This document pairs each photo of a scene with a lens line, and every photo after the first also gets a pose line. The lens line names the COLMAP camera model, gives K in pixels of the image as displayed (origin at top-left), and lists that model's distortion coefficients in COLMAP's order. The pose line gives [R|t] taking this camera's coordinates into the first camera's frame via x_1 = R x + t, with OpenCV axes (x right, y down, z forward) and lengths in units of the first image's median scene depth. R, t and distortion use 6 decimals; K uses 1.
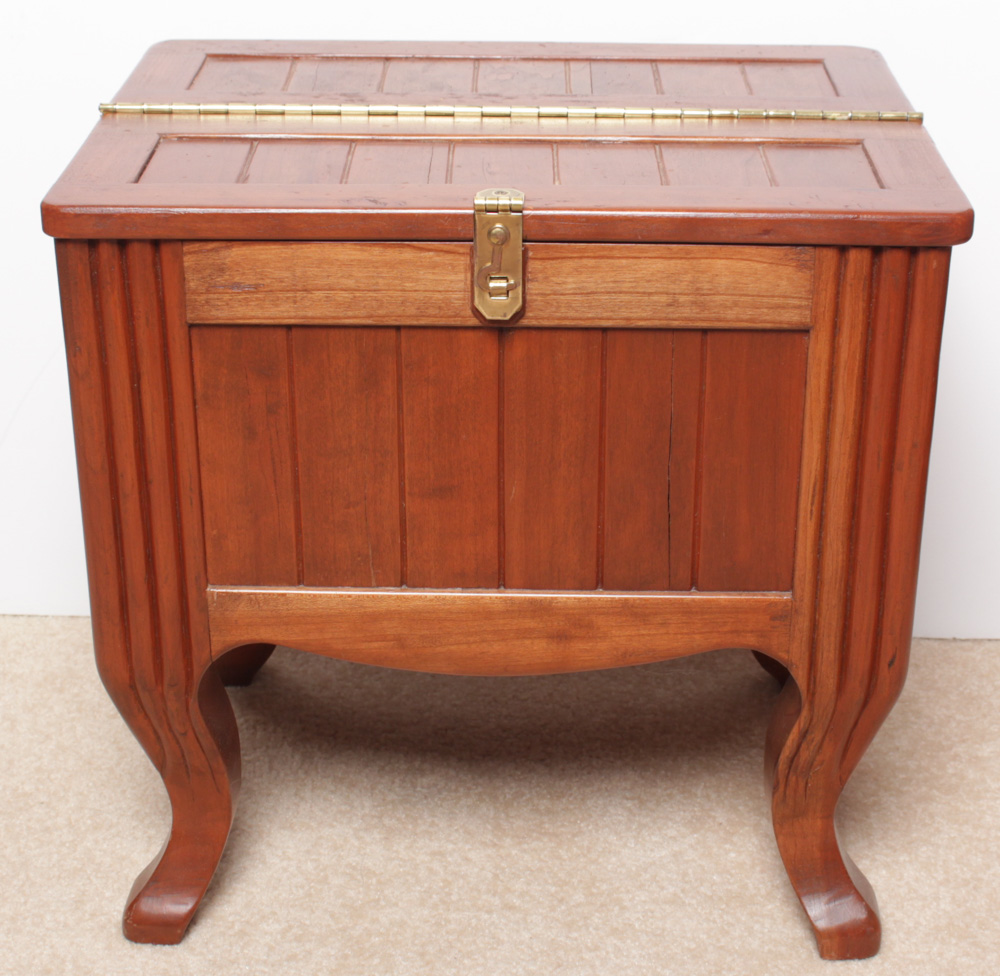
lens RADIAL K [[2111.6, 0, 520.3], [0, 2111.6, 455.3], [0, 0, 1]] dist [-0.088570, 0.000000]
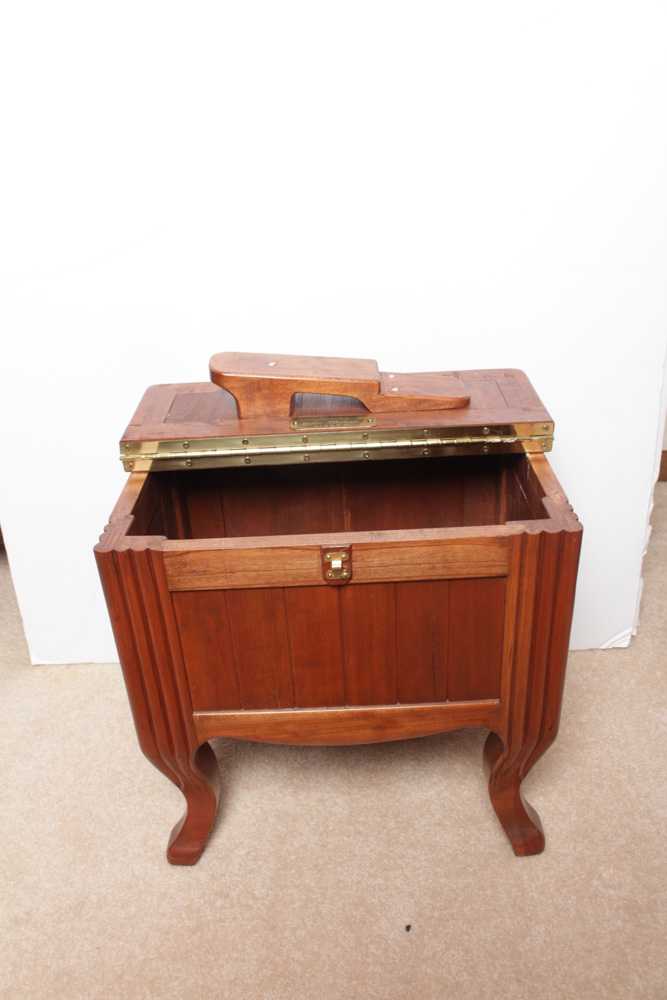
lens RADIAL K [[841.3, 0, 335.9], [0, 841.3, 505.1], [0, 0, 1]] dist [-0.124726, 0.058754]
pose [[0.998252, -0.058587, -0.007806, -0.001970], [0.058889, 0.997163, 0.046890, -0.139808], [0.005037, -0.047268, 0.998870, 0.233352]]
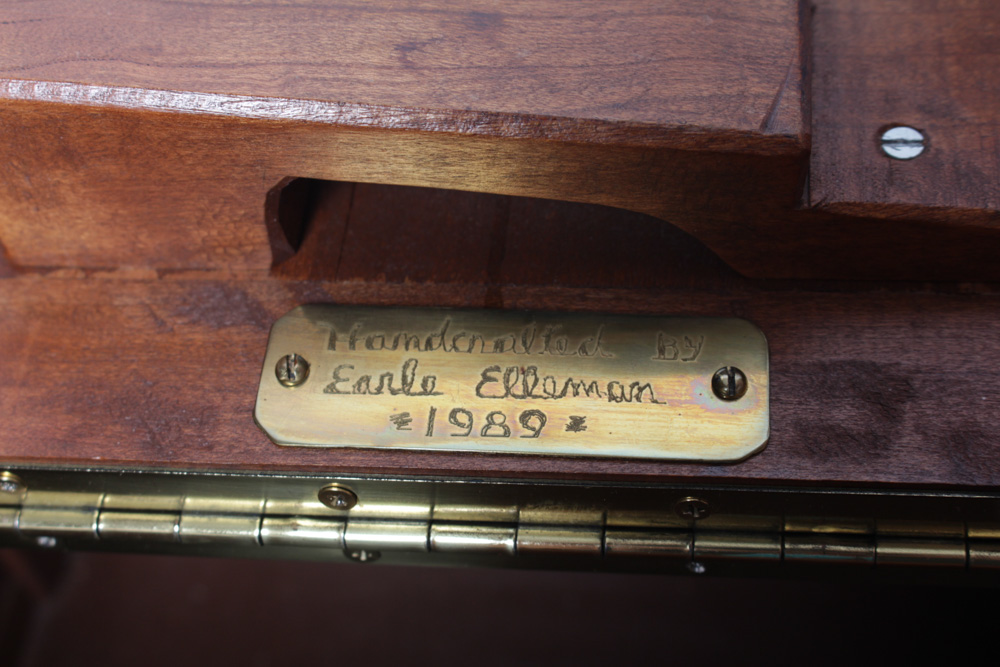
lens RADIAL K [[1703.1, 0, 502.8], [0, 1703.1, 338.9], [0, 0, 1]] dist [-0.023918, 0.000000]
pose [[0.988852, 0.001243, -0.148894, 0.030521], [0.068740, 0.883218, 0.463898, -0.297277], [0.132082, -0.468961, 0.873287, 0.748123]]
